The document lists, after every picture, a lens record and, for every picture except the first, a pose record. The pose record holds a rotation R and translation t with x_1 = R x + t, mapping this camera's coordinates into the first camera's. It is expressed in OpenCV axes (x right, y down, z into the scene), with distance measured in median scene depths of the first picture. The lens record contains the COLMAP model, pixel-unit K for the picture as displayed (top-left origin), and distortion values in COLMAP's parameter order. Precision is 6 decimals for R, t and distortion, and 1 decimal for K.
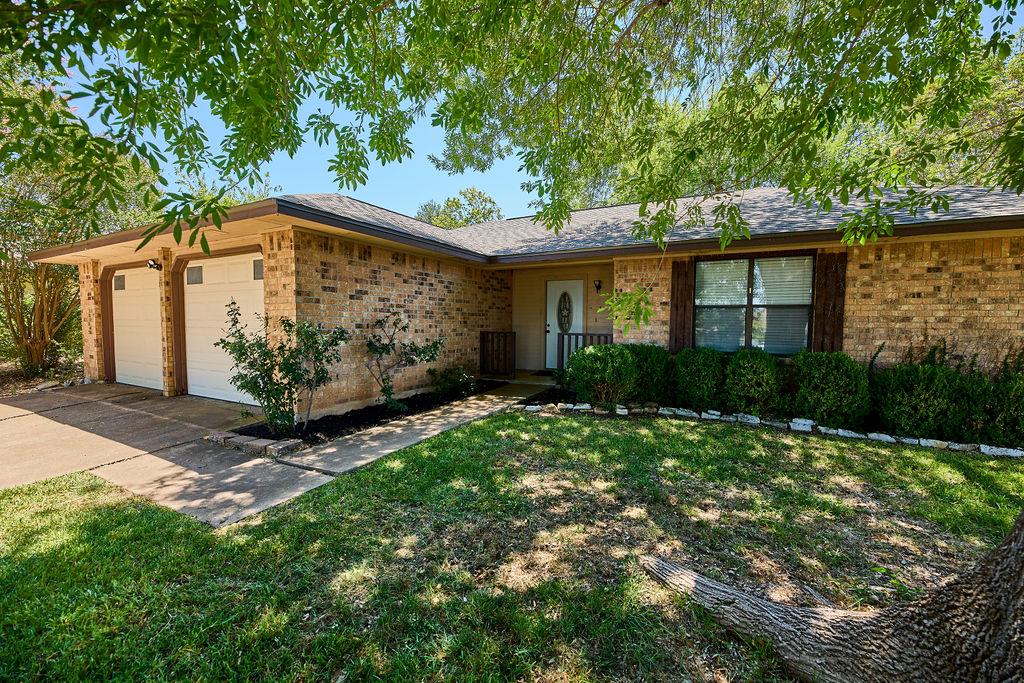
lens RADIAL K [[411.6, 0, 513.1], [0, 411.6, 344.6], [0, 0, 1]] dist [-0.002701, -0.001146]
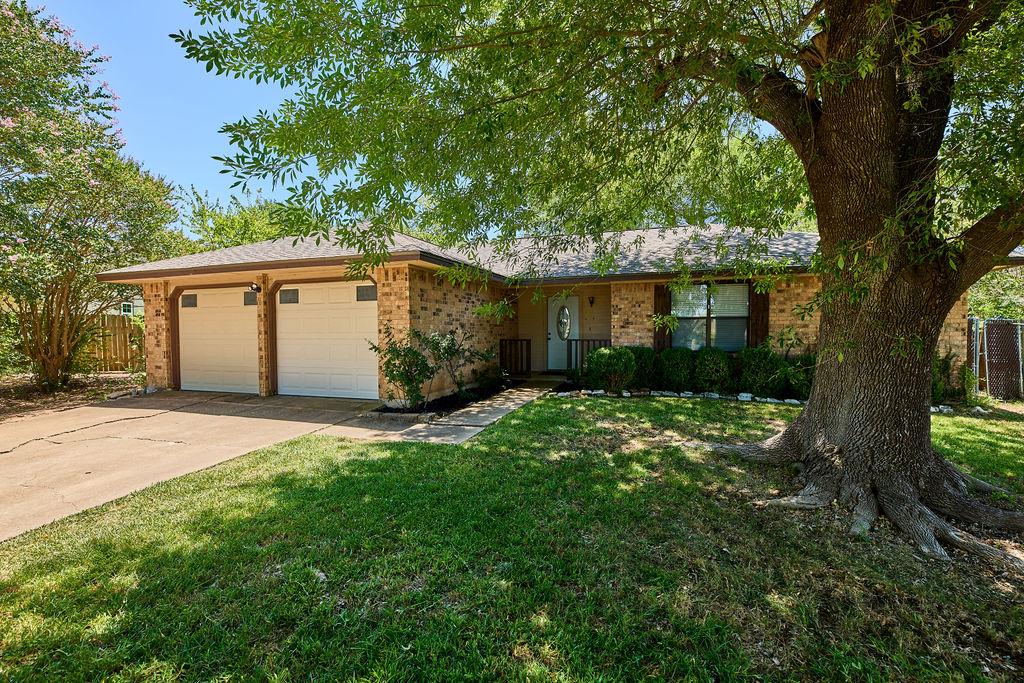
lens RADIAL K [[450.1, 0, 519.8], [0, 450.1, 345.6], [0, 0, 1]] dist [0.003262, -0.000568]
pose [[0.988142, -0.017585, 0.152533, -0.331791], [0.021026, 0.999559, -0.020981, 0.022985], [-0.152096, 0.023939, 0.988076, -0.467947]]
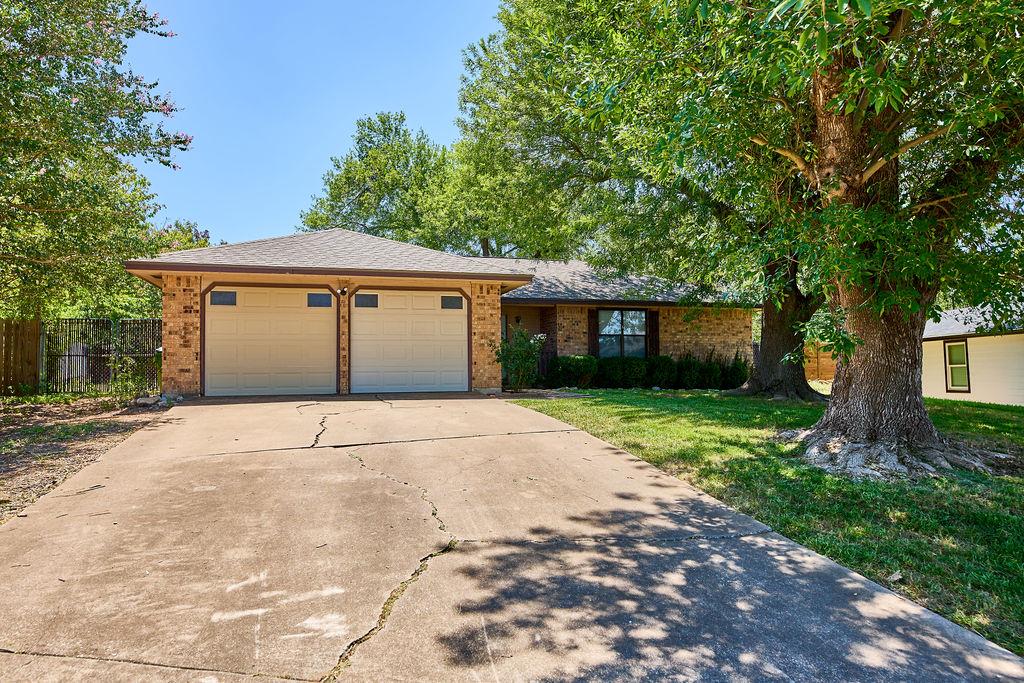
lens RADIAL K [[635.1, 0, 518.4], [0, 635.1, 344.9], [0, 0, 1]] dist [0.006968, -0.002128]
pose [[0.719574, 0.015706, 0.694238, -2.008980], [0.052716, 0.995624, -0.077164, 0.170304], [-0.692412, 0.092122, 0.715597, -0.855646]]
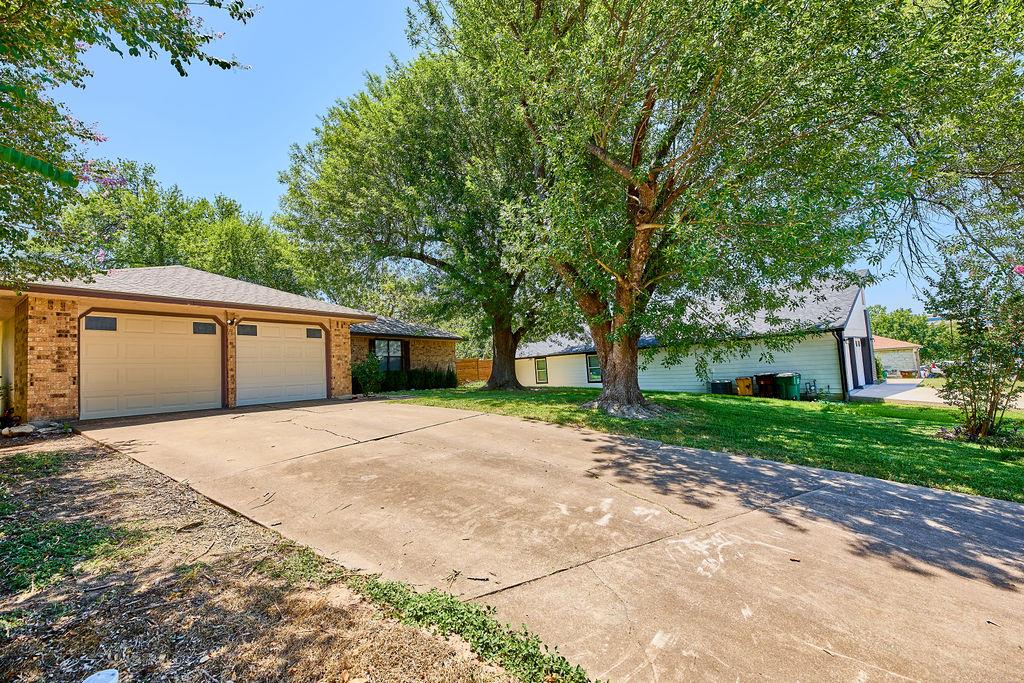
lens RADIAL K [[411.6, 0, 504.5], [0, 411.6, 344.4], [0, 0, 1]] dist [-0.002701, -0.001146]
pose [[0.134027, 0.050954, 0.989667, -2.453591], [0.103079, 0.992543, -0.065062, 0.107453], [-0.985602, 0.110734, 0.127775, -0.222311]]
